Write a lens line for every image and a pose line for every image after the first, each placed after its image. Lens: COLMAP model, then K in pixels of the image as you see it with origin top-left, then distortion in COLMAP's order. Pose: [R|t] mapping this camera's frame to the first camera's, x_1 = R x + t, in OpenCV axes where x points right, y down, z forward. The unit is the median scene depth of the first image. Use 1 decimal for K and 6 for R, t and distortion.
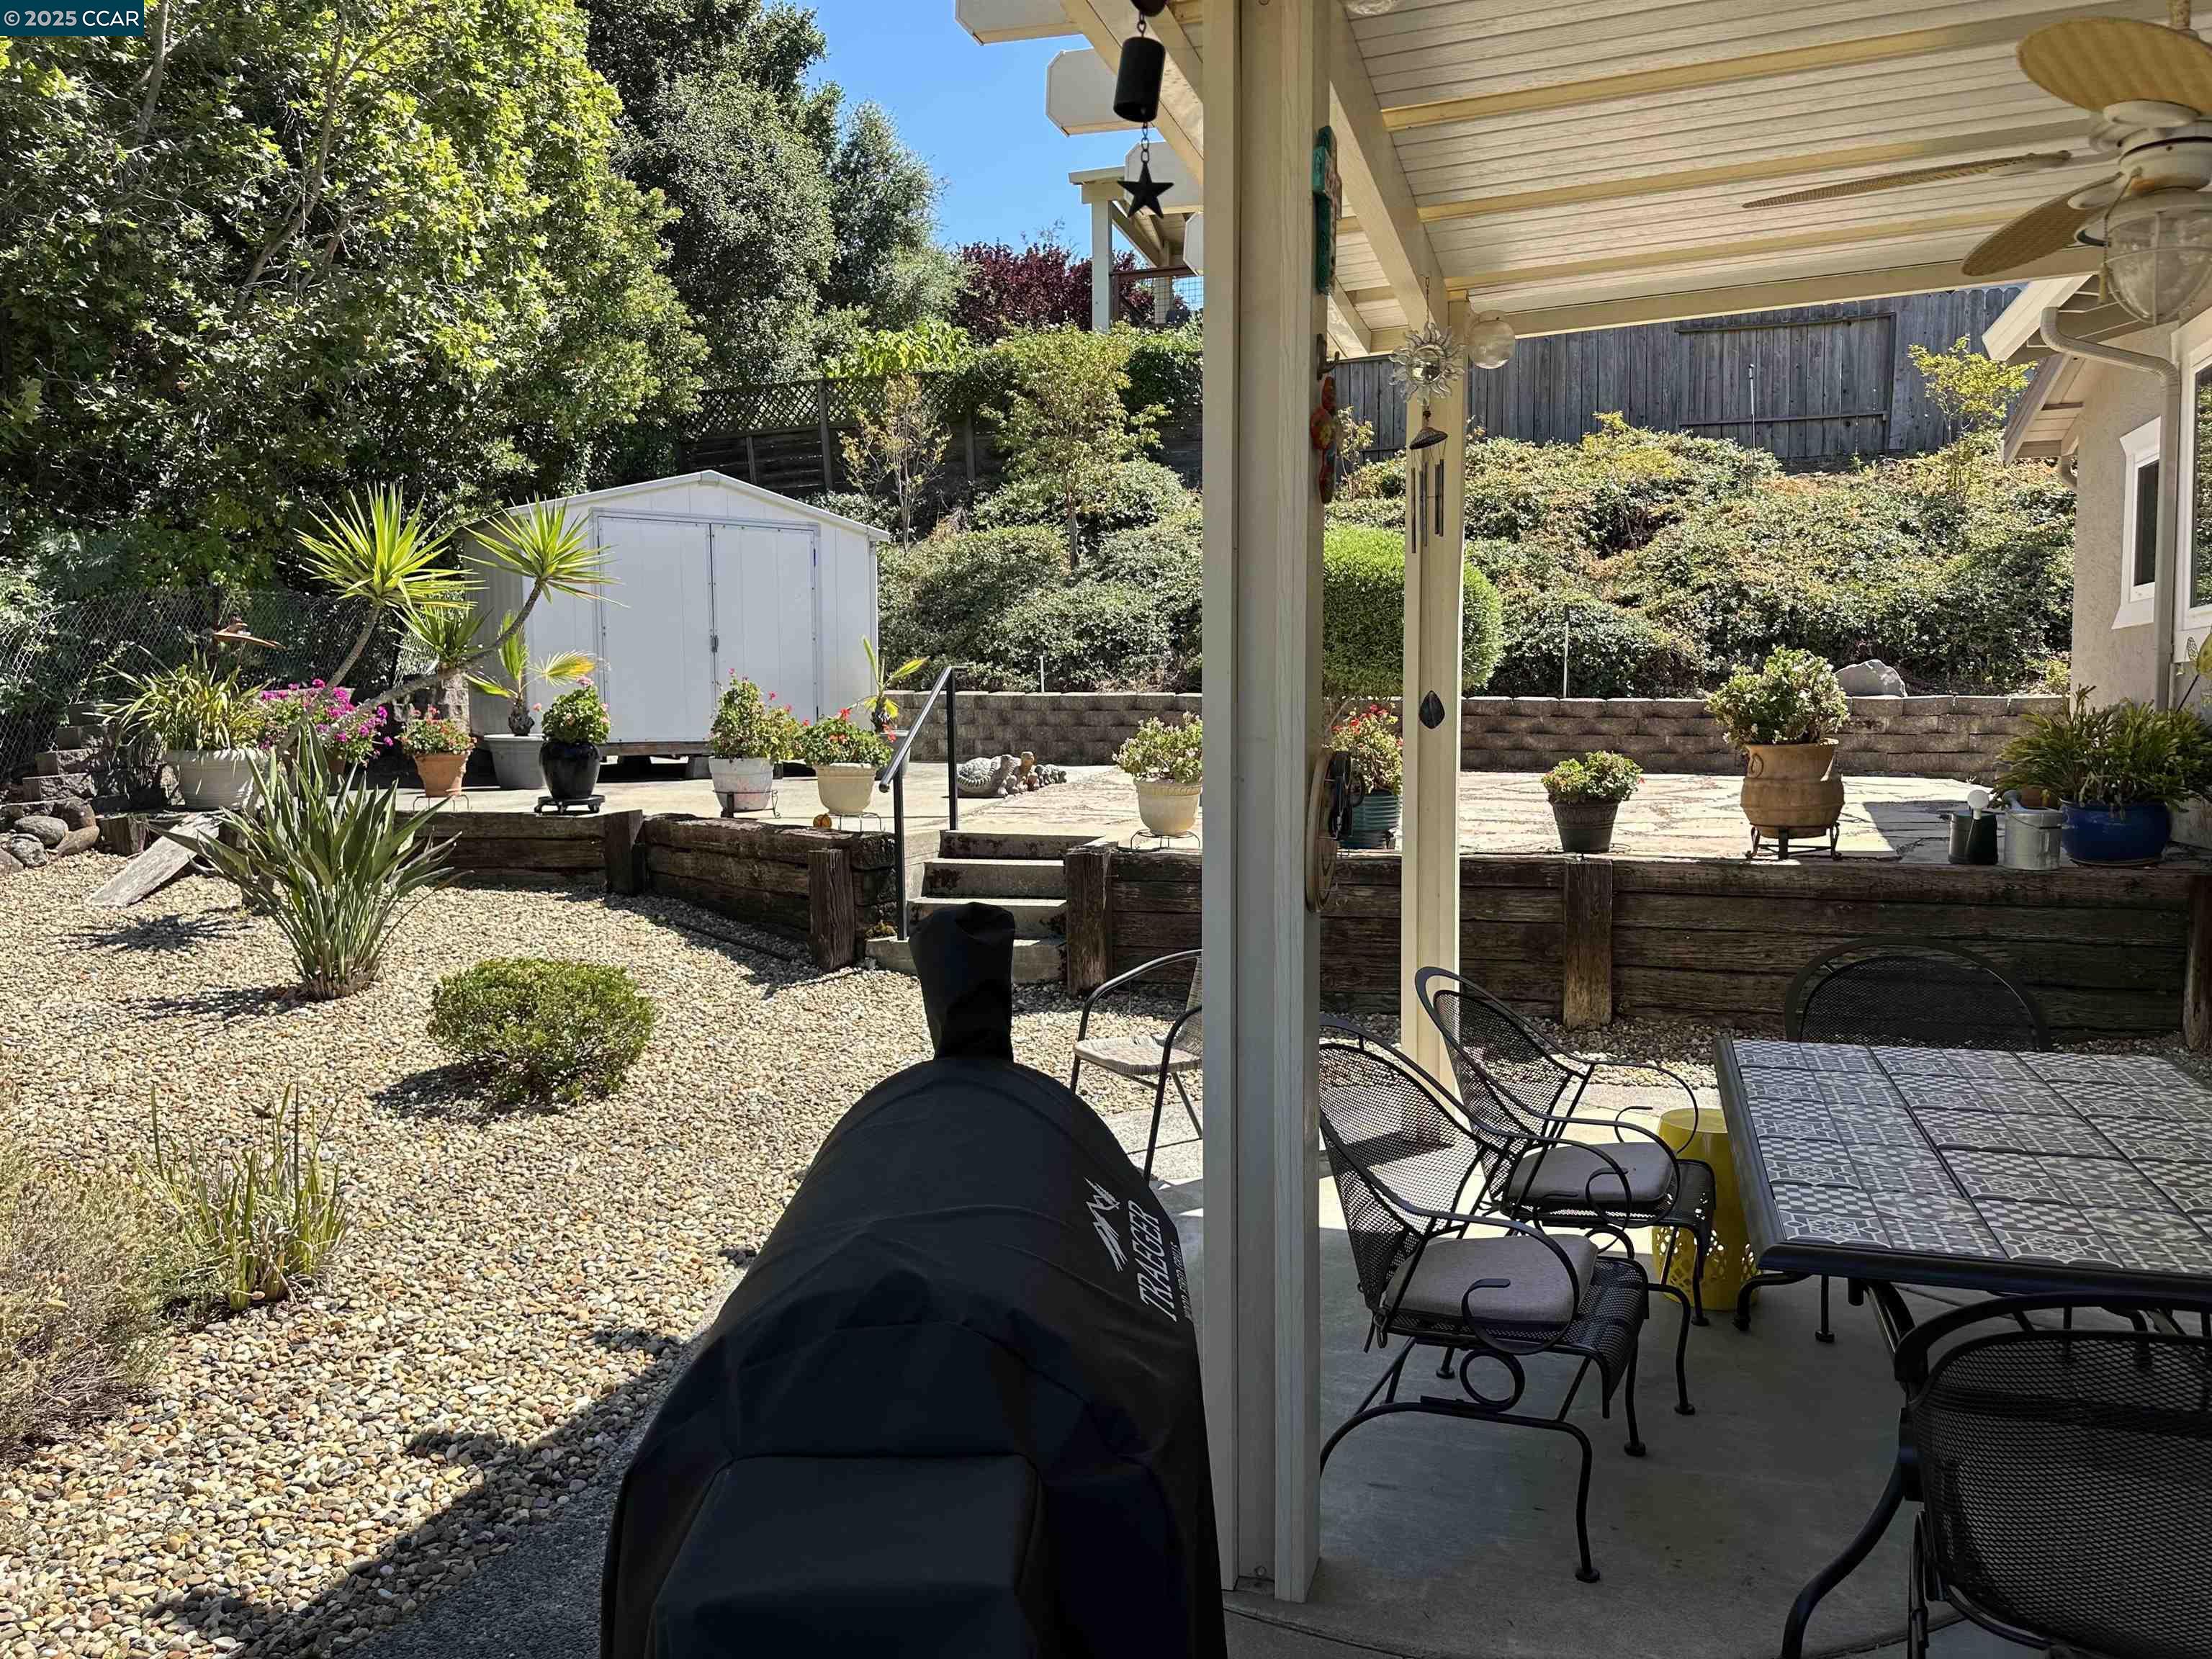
lens RADIAL K [[1545.4, 0, 1124.1], [0, 1545.4, 839.1], [0, 0, 1]] dist [0.004834, -0.018306]
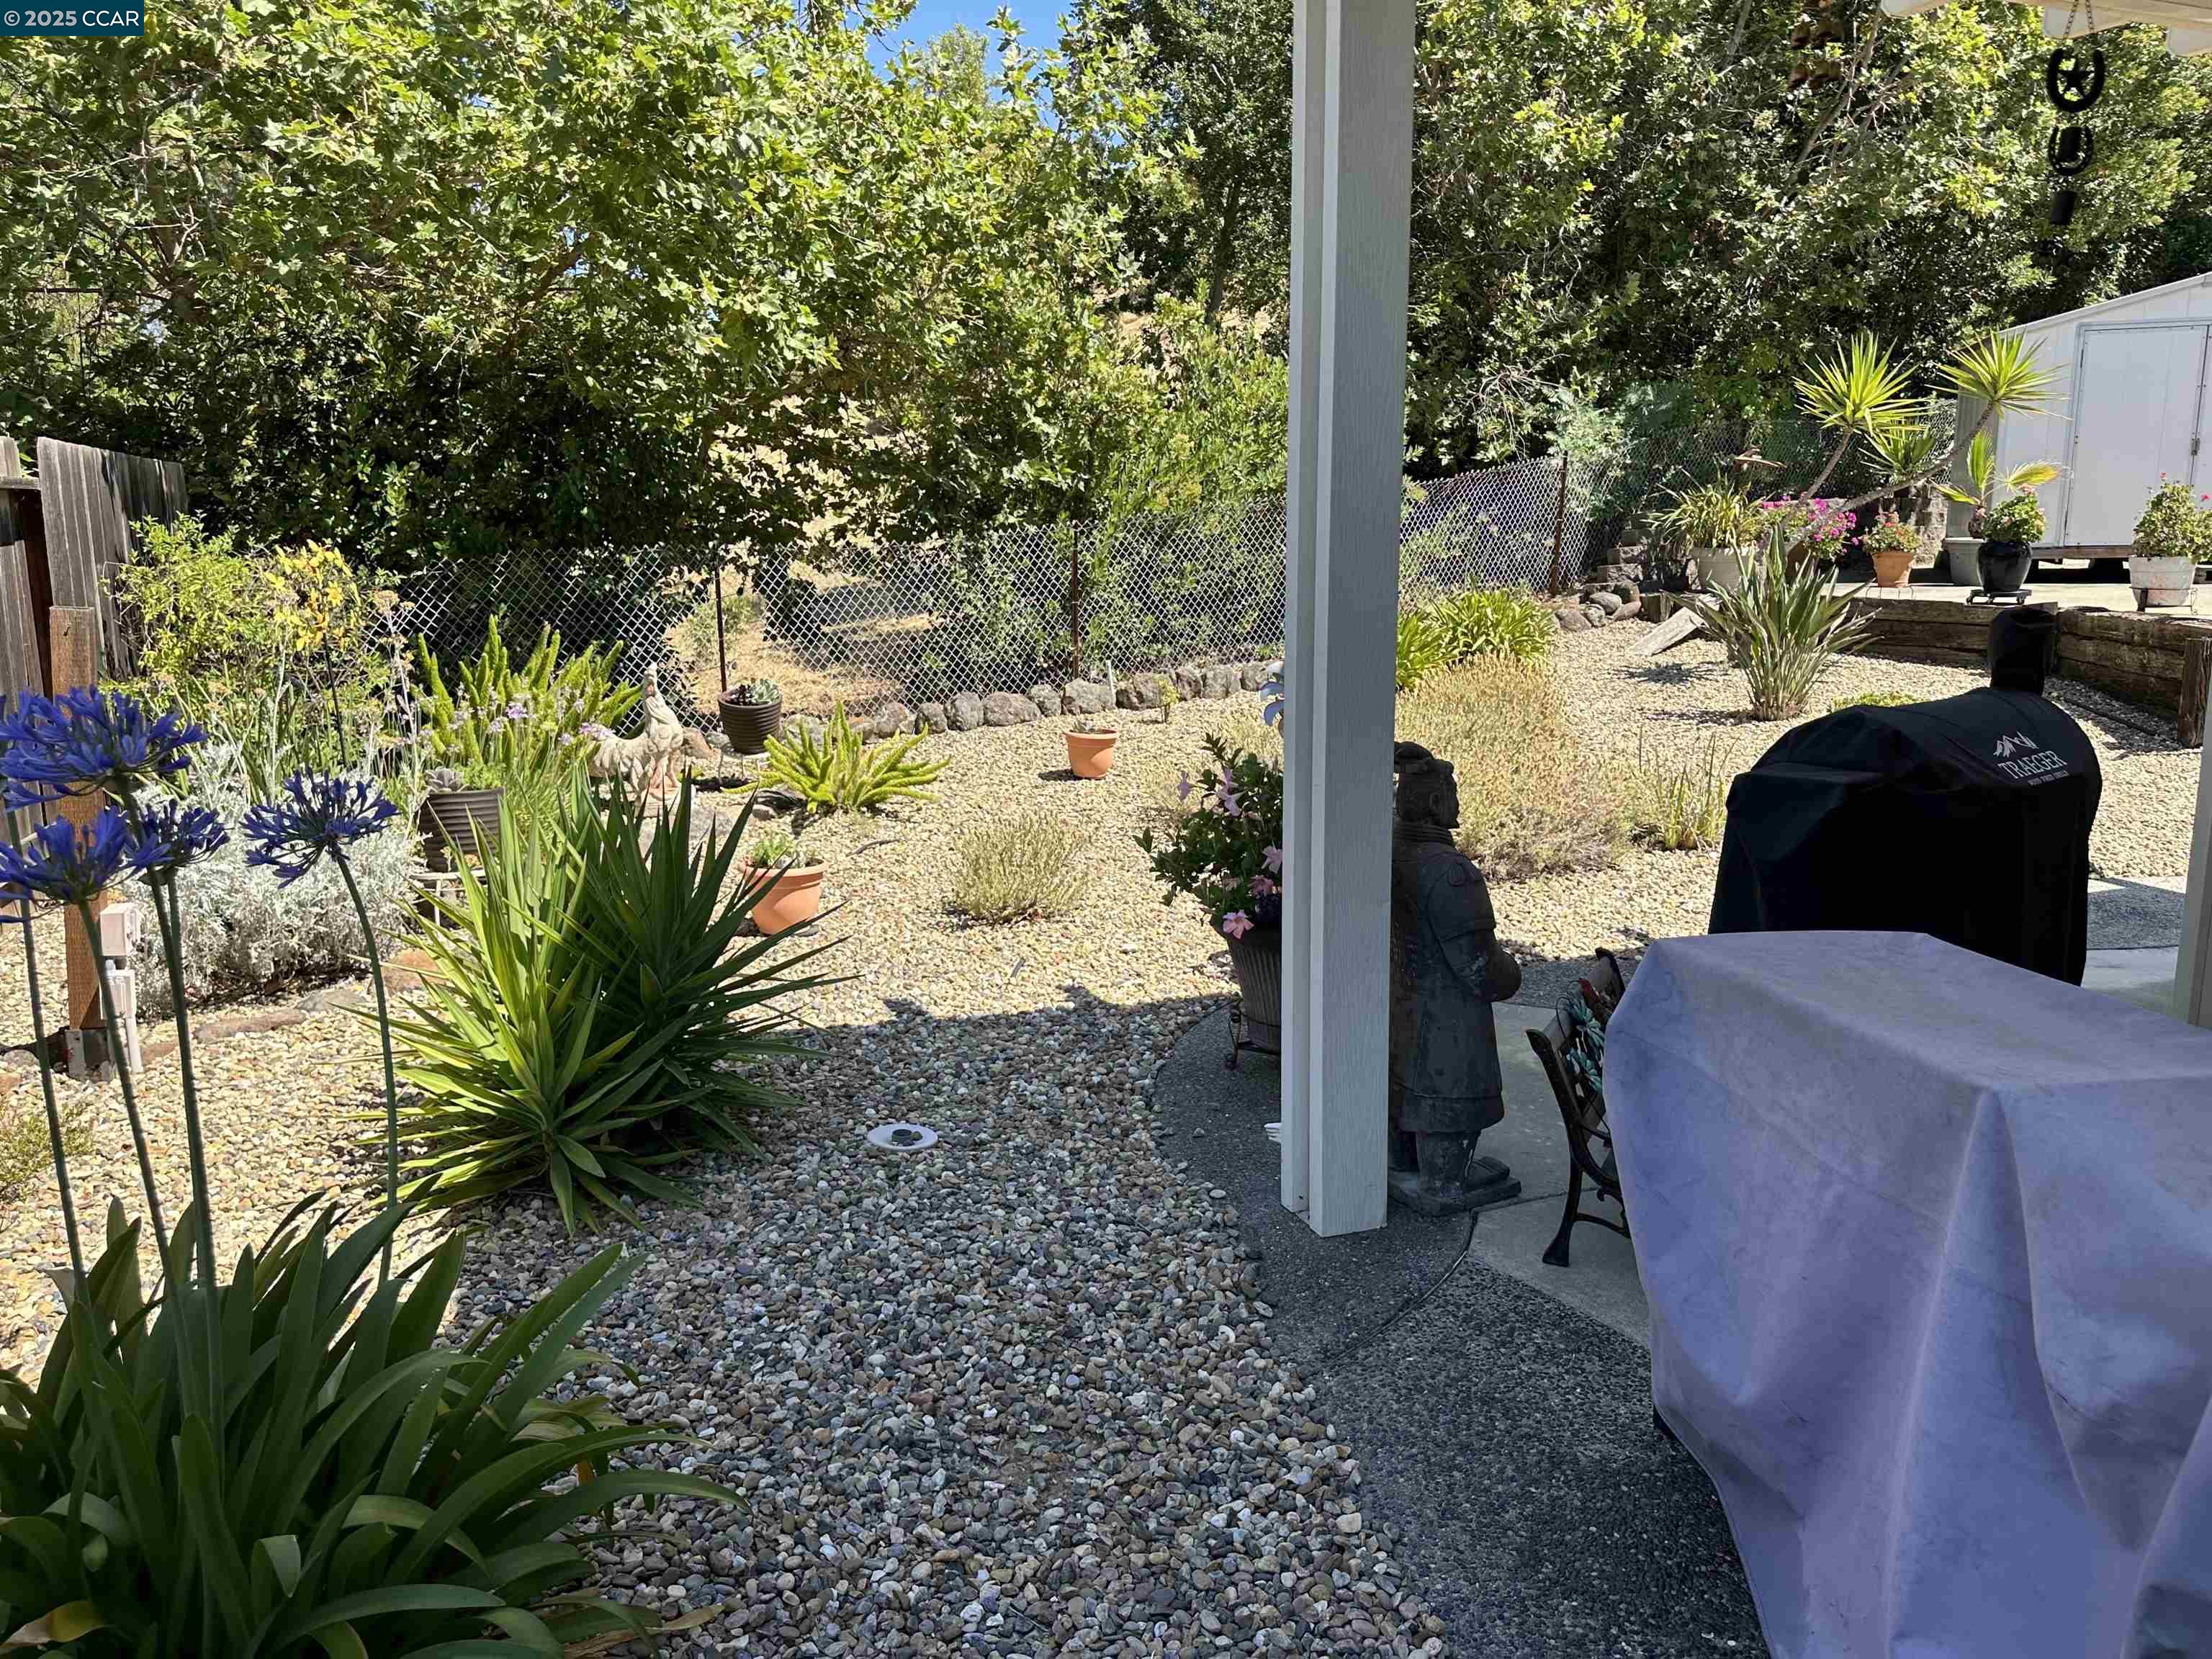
lens RADIAL K [[1545.4, 0, 1104.9], [0, 1545.4, 839.8], [0, 0, 1]] dist [0.004834, -0.018306]
pose [[0.601499, 0.153534, -0.783981, 0.170774], [-0.060395, 0.987289, 0.147012, 0.027088], [0.796588, -0.041078, 0.603126, -0.236128]]
